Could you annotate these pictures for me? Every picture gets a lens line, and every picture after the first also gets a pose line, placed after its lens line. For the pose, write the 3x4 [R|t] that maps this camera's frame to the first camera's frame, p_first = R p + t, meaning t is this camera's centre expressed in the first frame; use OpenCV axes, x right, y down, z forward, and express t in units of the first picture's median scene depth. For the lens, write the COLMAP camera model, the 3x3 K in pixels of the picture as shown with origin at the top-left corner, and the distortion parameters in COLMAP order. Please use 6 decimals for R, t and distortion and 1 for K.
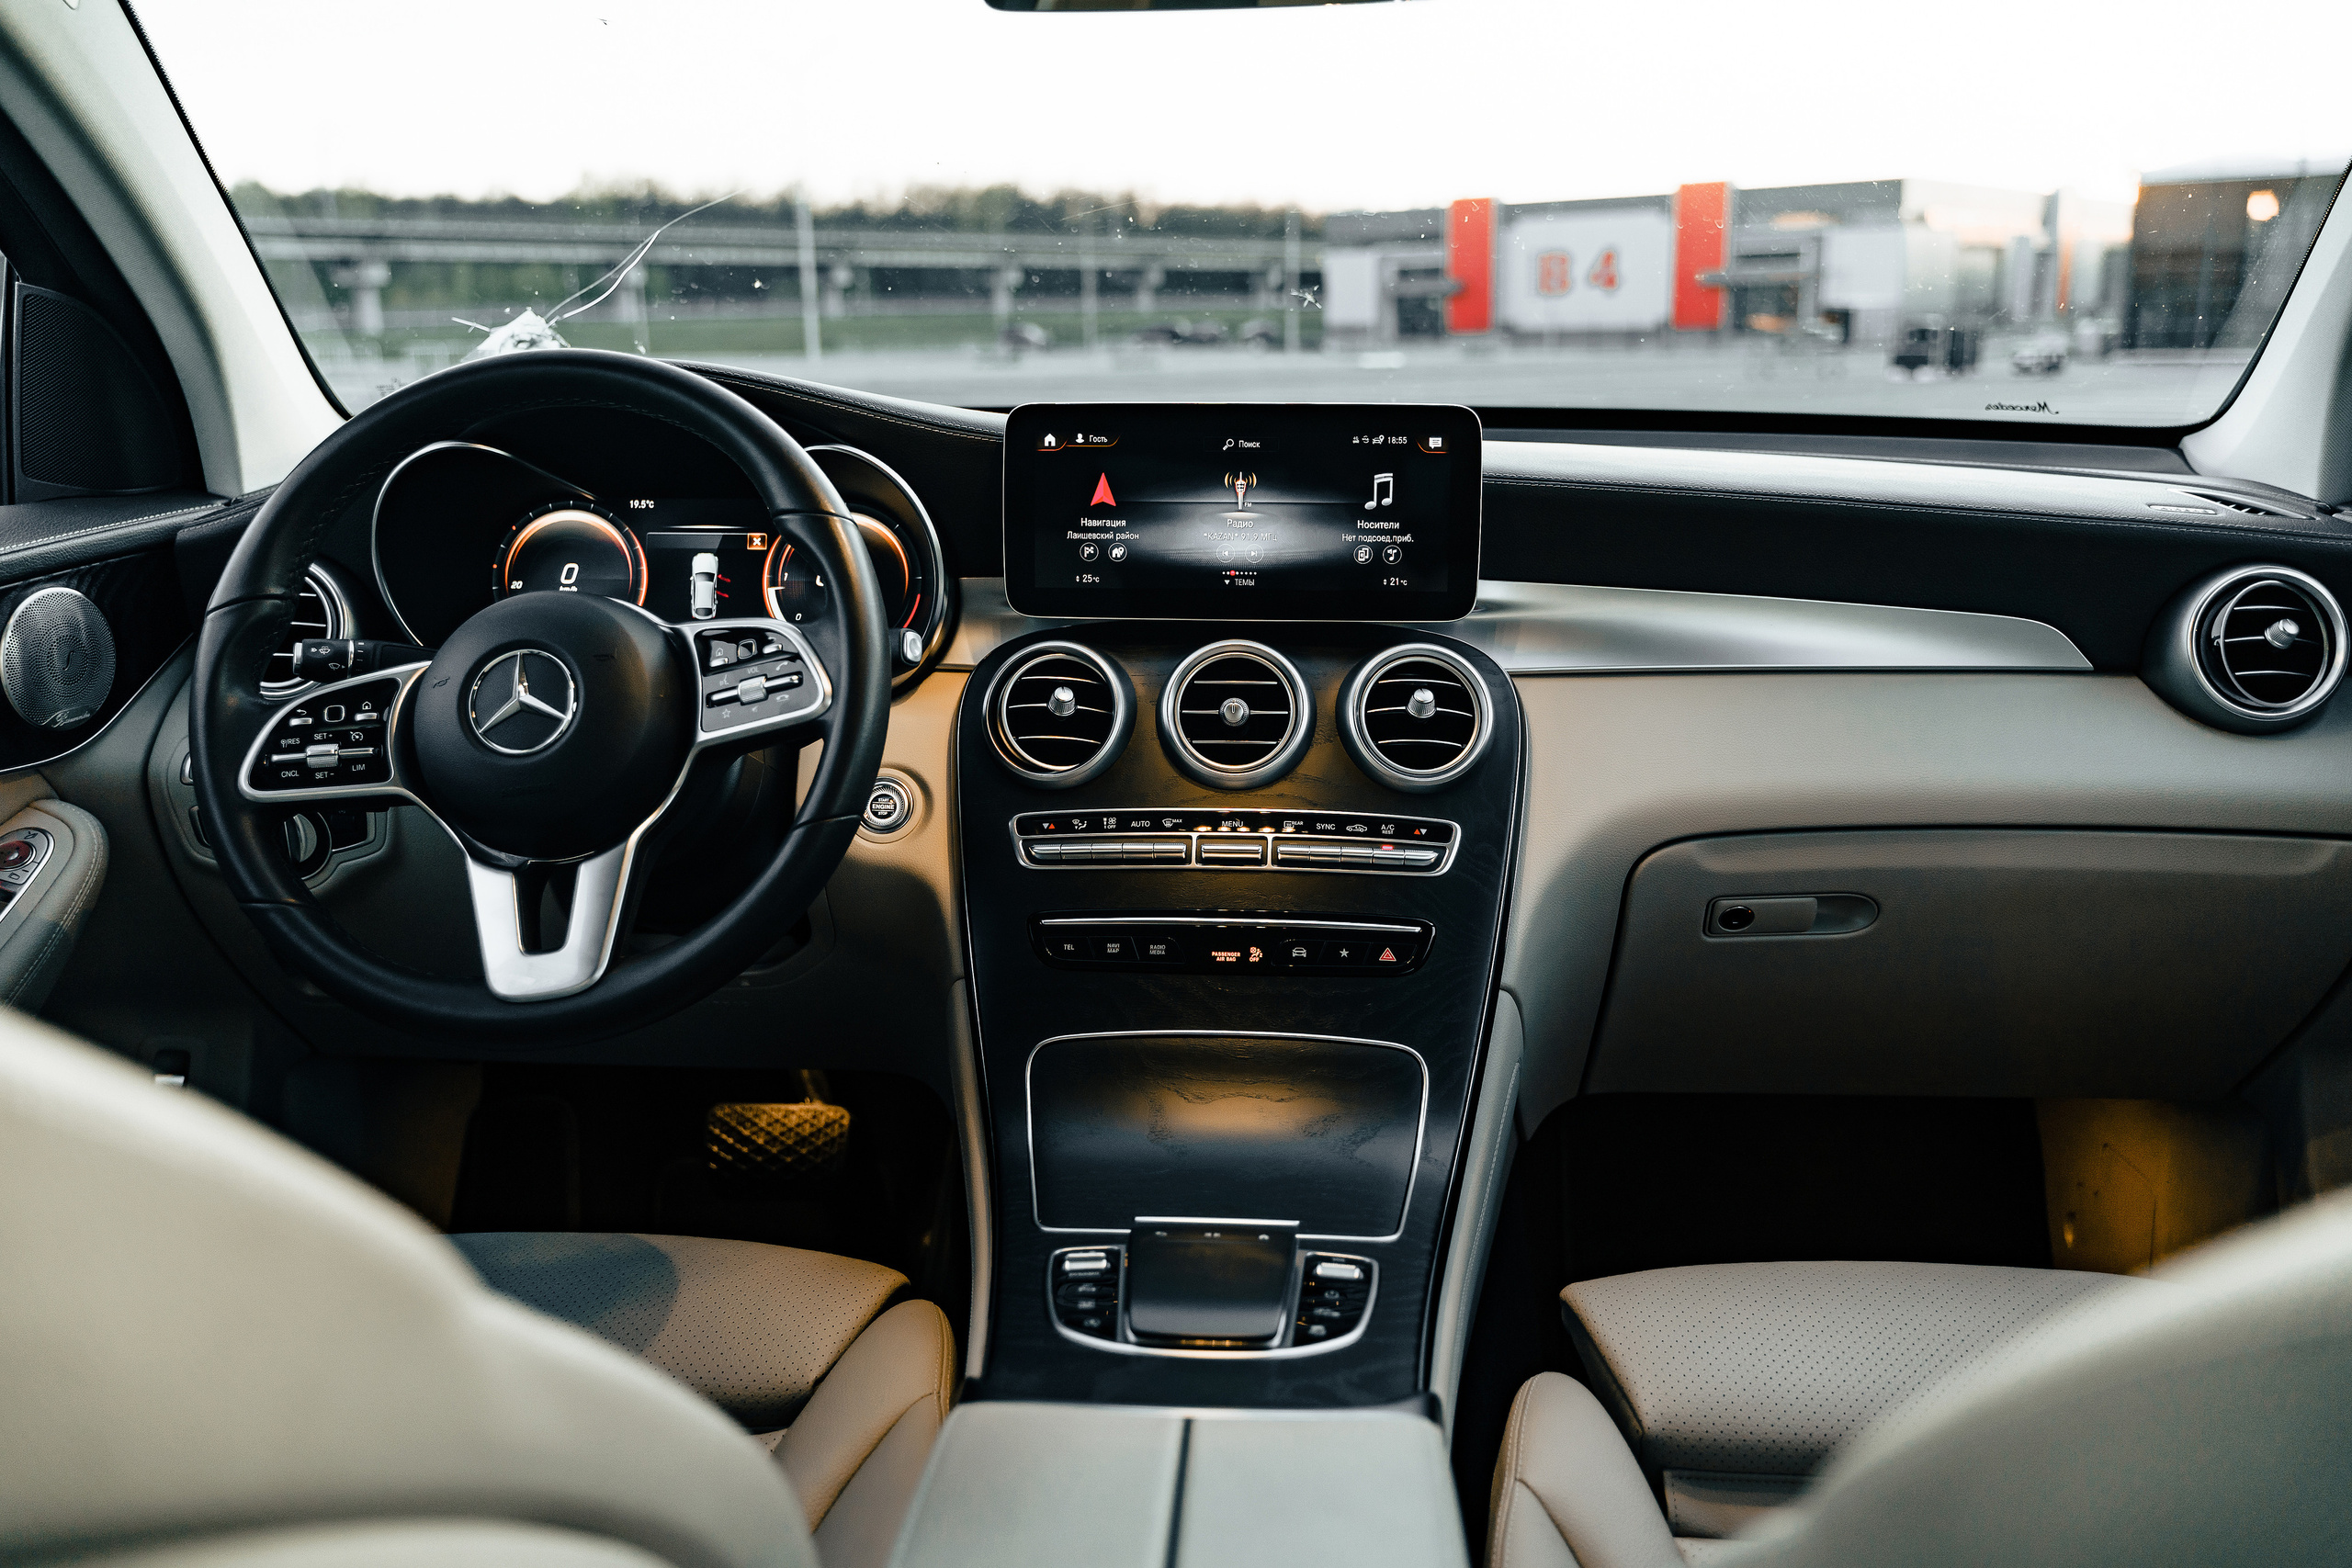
lens RADIAL K [[1966.9, 0, 1176.0], [0, 1966.9, 784.0], [0, 0, 1]] dist [0.007054, 0.008210]
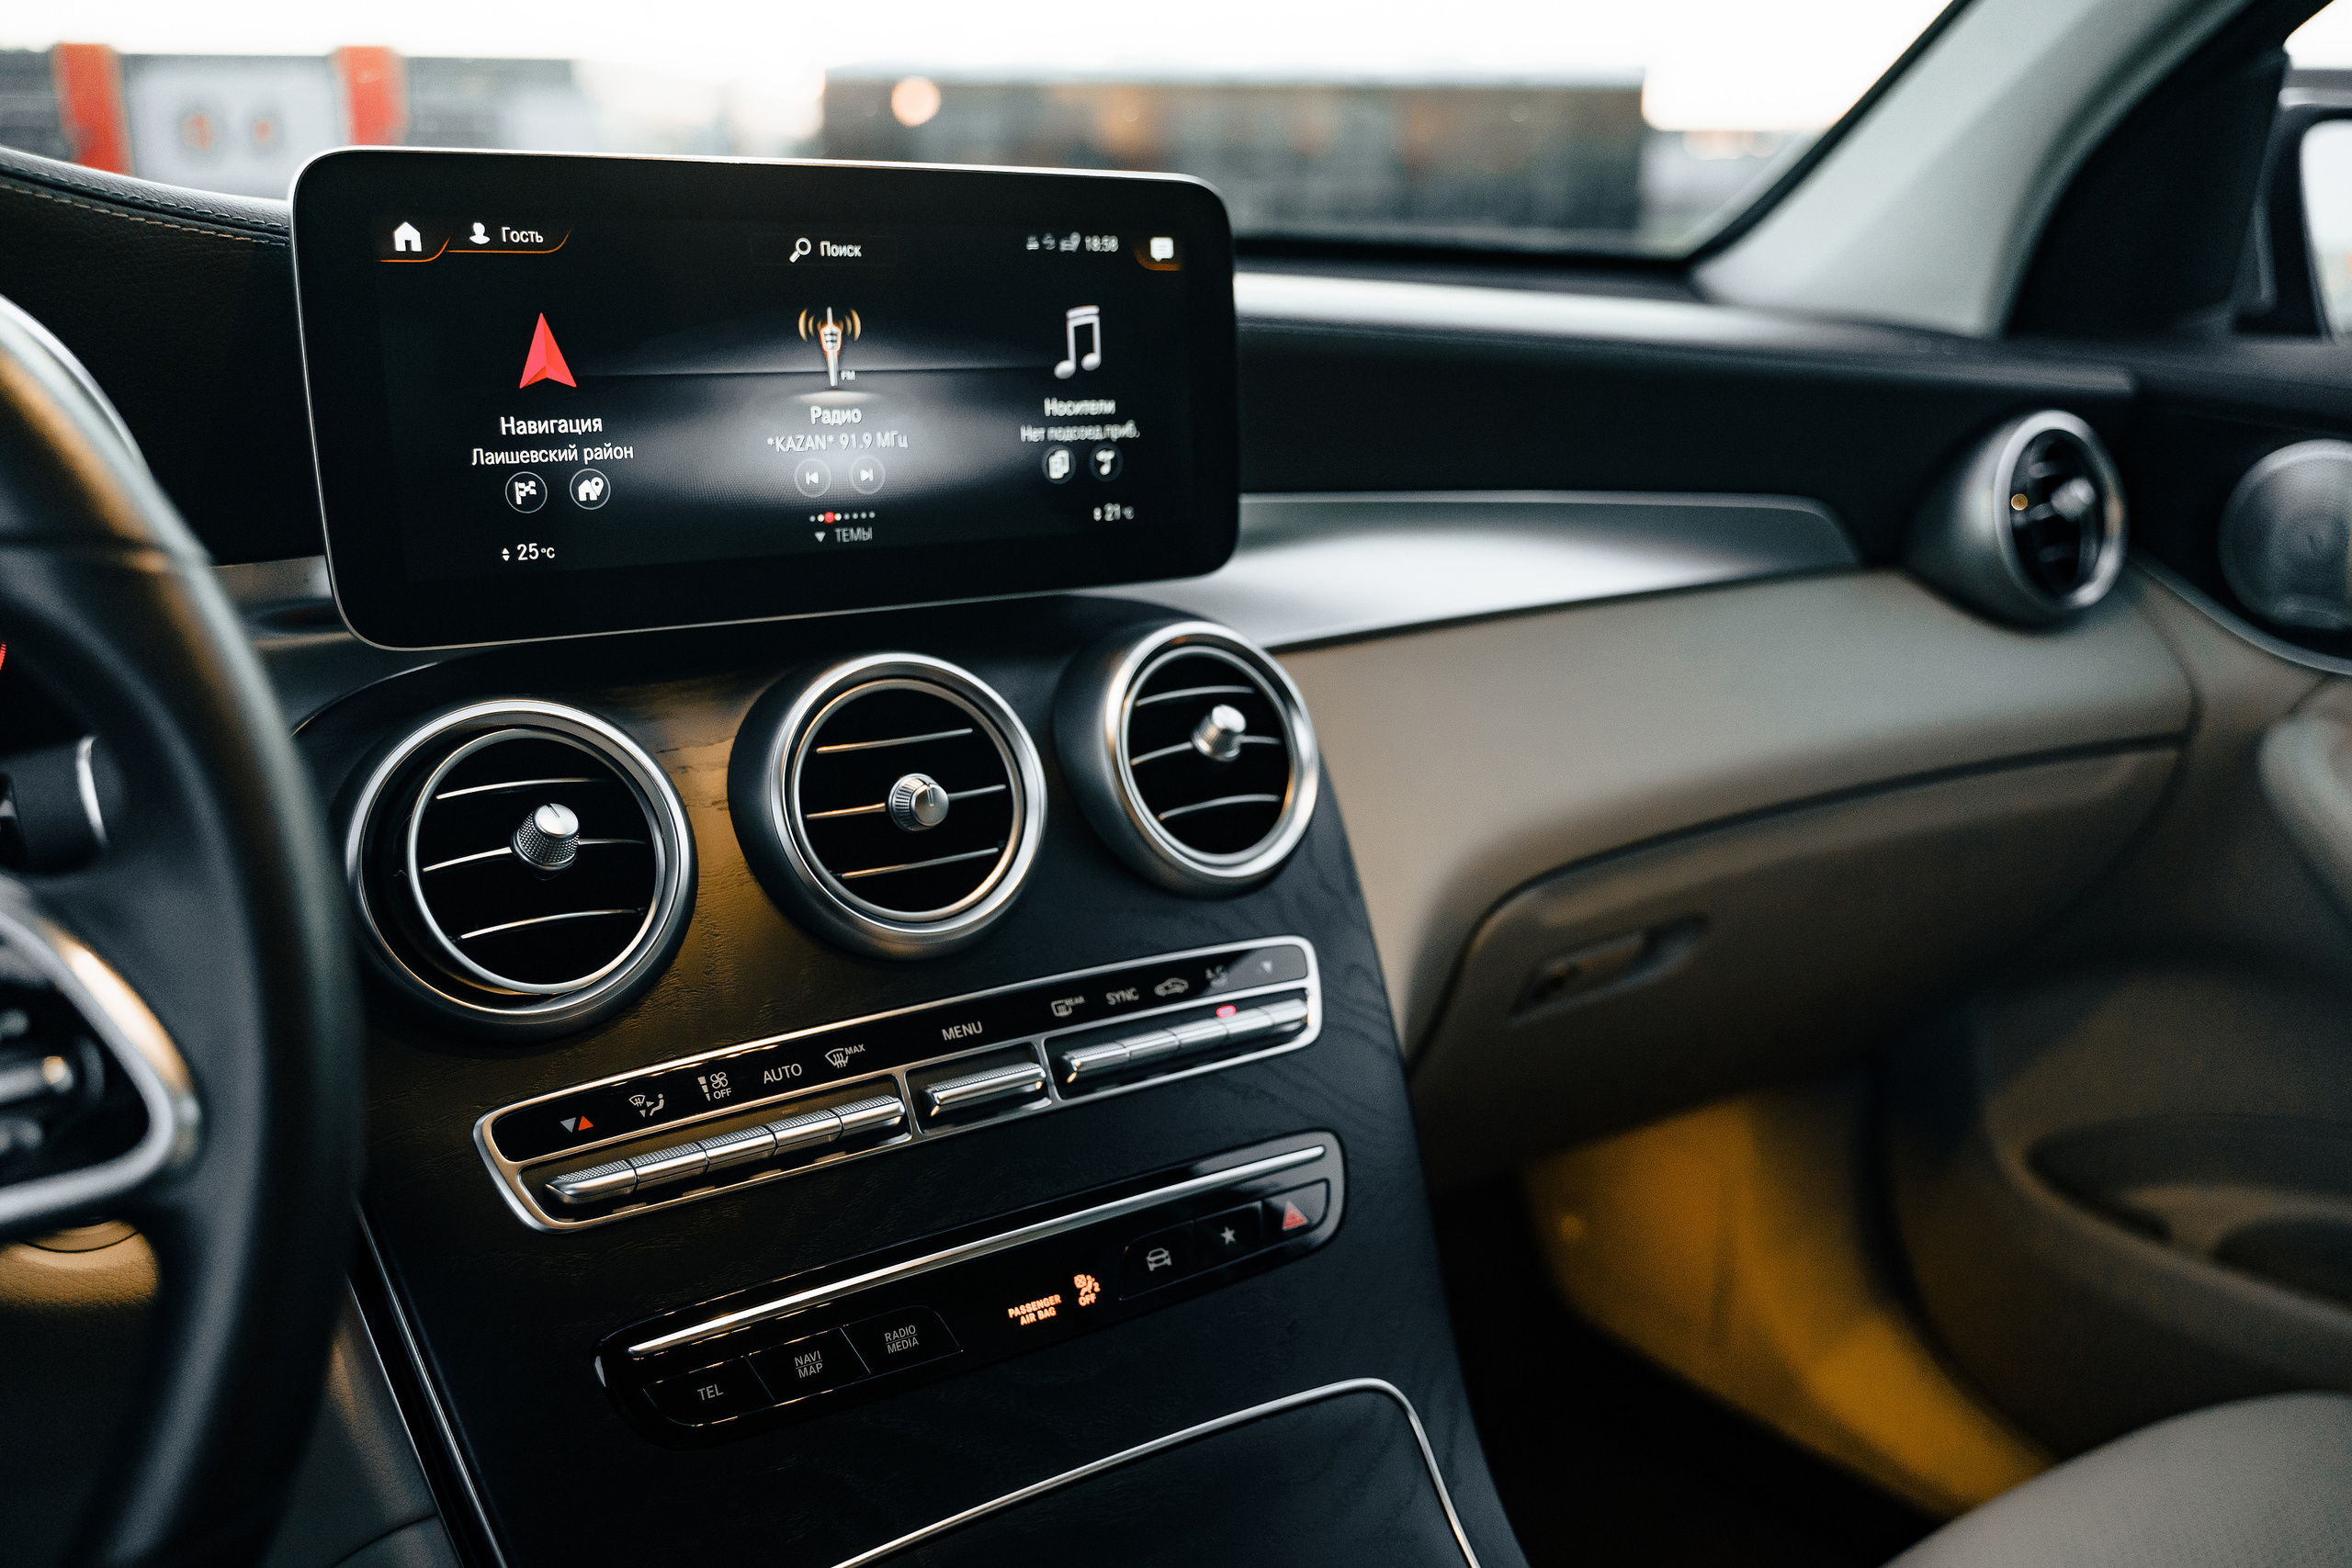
lens RADIAL K [[1966.9, 0, 1176.0], [0, 1966.9, 784.0], [0, 0, 1]] dist [0.007054, 0.008210]
pose [[0.800793, -0.149120, 0.580080, -0.197693], [0.117946, 0.988808, 0.091367, -0.076637], [-0.587213, -0.004748, 0.809419, 0.555326]]
